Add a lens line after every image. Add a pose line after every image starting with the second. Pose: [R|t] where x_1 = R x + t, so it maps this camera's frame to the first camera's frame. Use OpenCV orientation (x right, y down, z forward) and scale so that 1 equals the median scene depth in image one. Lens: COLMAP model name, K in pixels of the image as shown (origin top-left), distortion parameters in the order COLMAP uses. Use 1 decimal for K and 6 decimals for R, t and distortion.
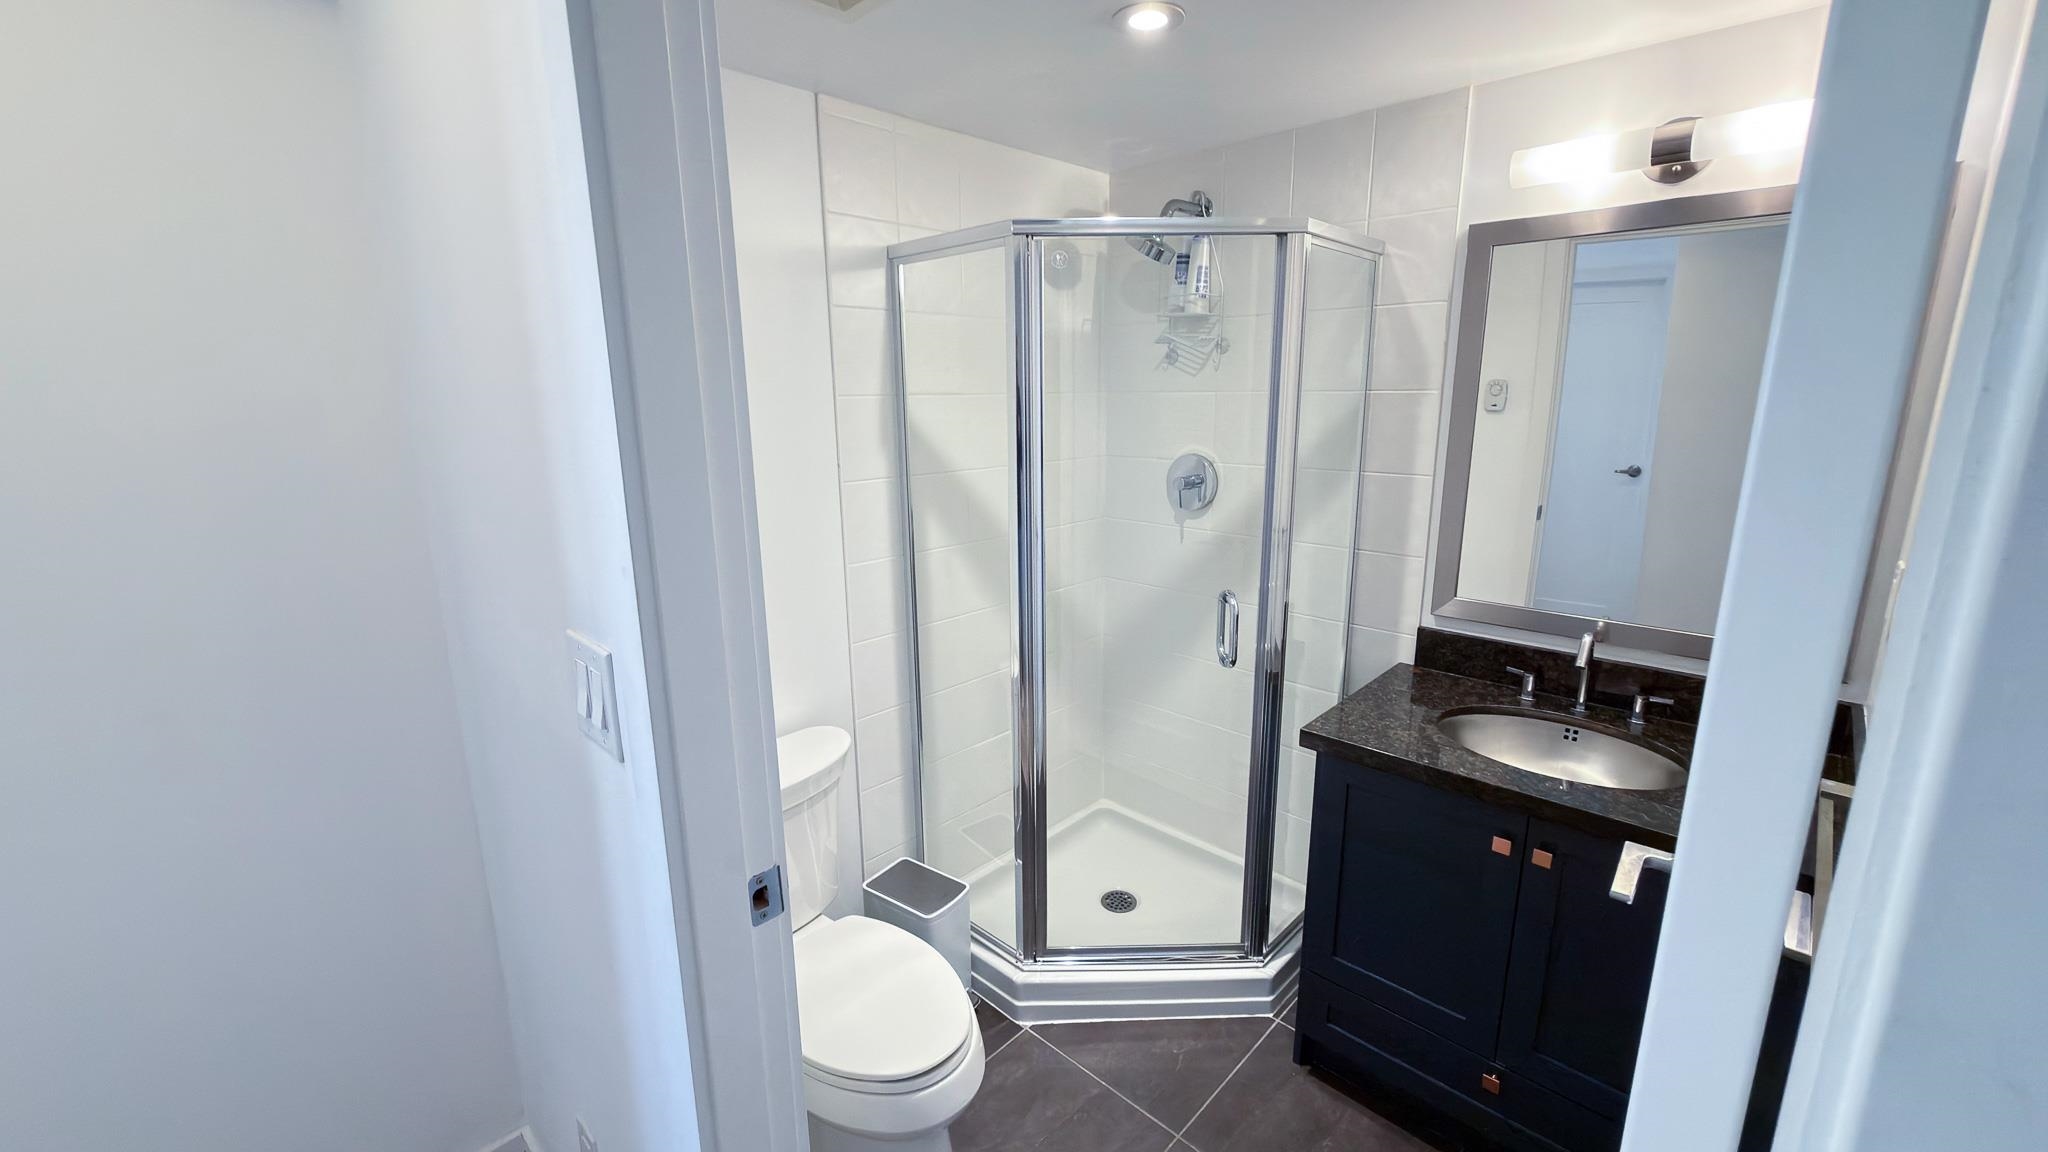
lens RADIAL K [[815.8, 0, 1020.9], [0, 815.8, 571.6], [0, 0, 1]] dist [-0.000919, 0.000164]
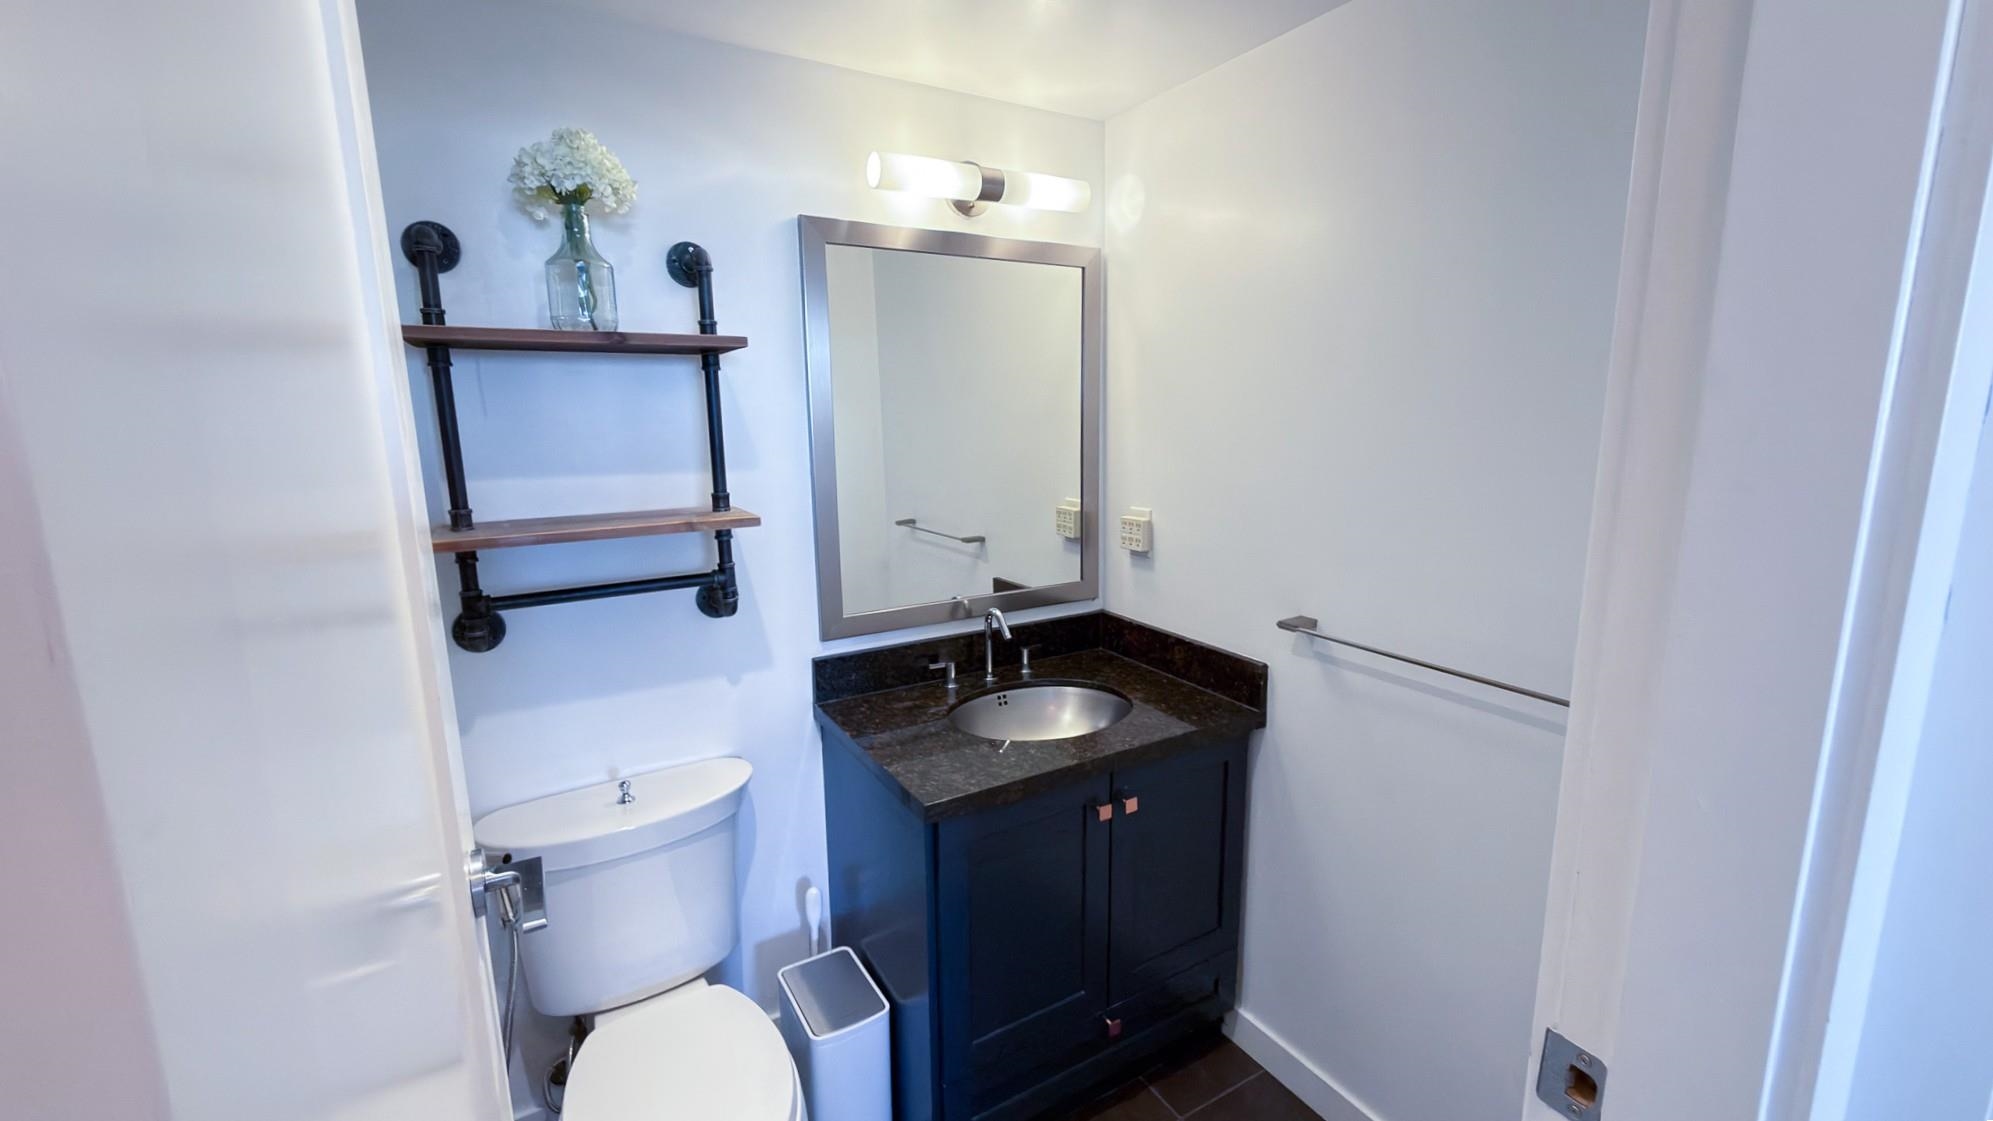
lens RADIAL K [[793.9, 0, 993.4], [0, 793.9, 556.2], [0, 0, 1]] dist [-0.000919, 0.000164]
pose [[0.261200, -0.180103, 0.948334, -0.316089], [0.222353, 0.967246, 0.122452, -0.125513], [-0.939326, 0.178880, 0.292691, 0.644703]]
